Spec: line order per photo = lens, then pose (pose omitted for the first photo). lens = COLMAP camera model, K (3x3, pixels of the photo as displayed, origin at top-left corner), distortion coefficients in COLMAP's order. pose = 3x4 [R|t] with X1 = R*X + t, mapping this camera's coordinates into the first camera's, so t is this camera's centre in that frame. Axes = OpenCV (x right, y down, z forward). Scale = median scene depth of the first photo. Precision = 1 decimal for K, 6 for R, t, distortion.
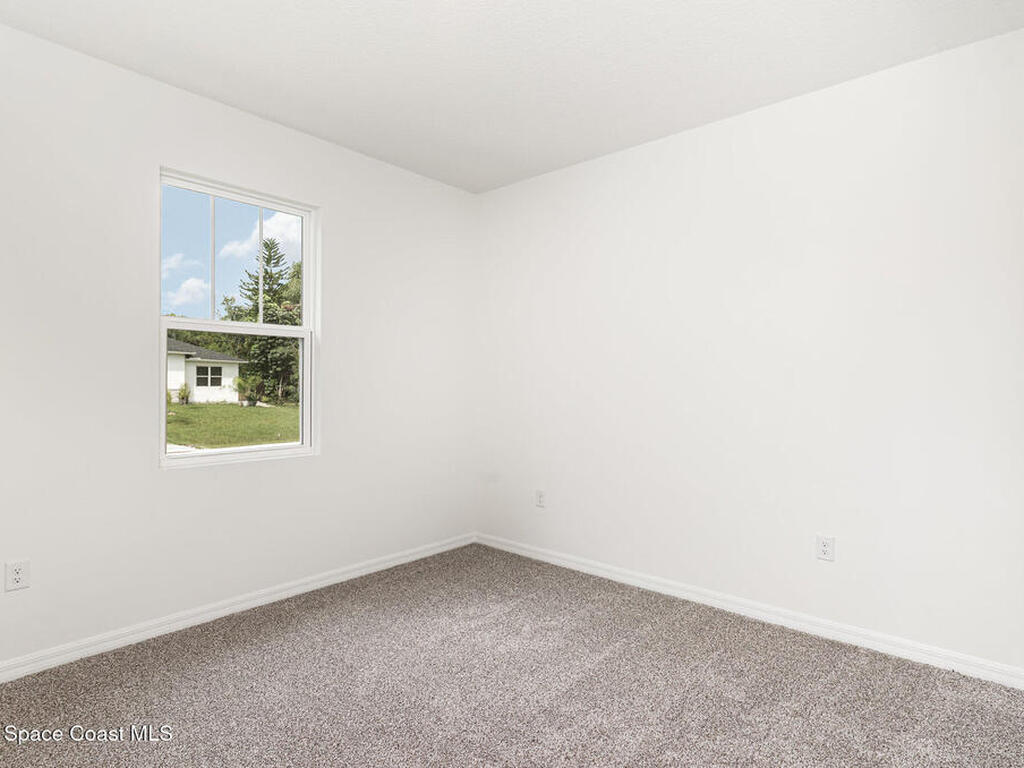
lens RADIAL K [[551.1, 0, 512.0], [0, 551.1, 384.0], [0, 0, 1]] dist [-0.000004, 0.000170]
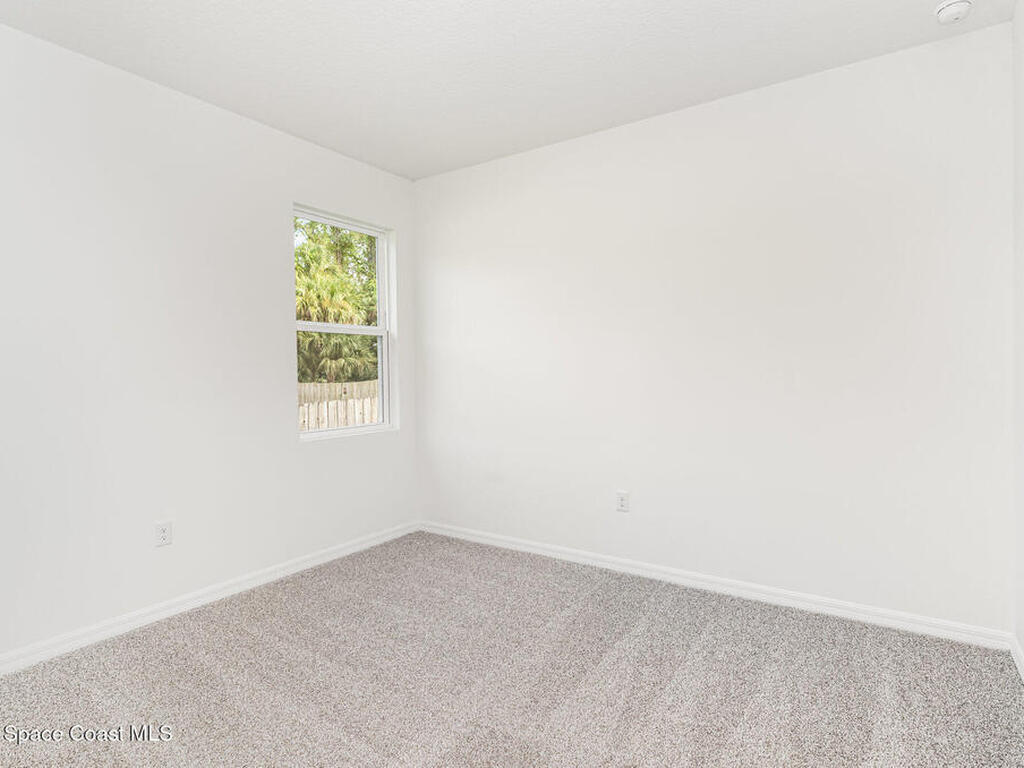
lens RADIAL K [[571.5, 0, 512.3], [0, 571.5, 377.7], [0, 0, 1]] dist [-0.001407, -0.001133]
pose [[0.988598, -0.016457, 0.149674, -0.281499], [0.014959, 0.999826, 0.011125, 0.000821], [-0.149831, -0.008759, 0.988673, -0.310861]]
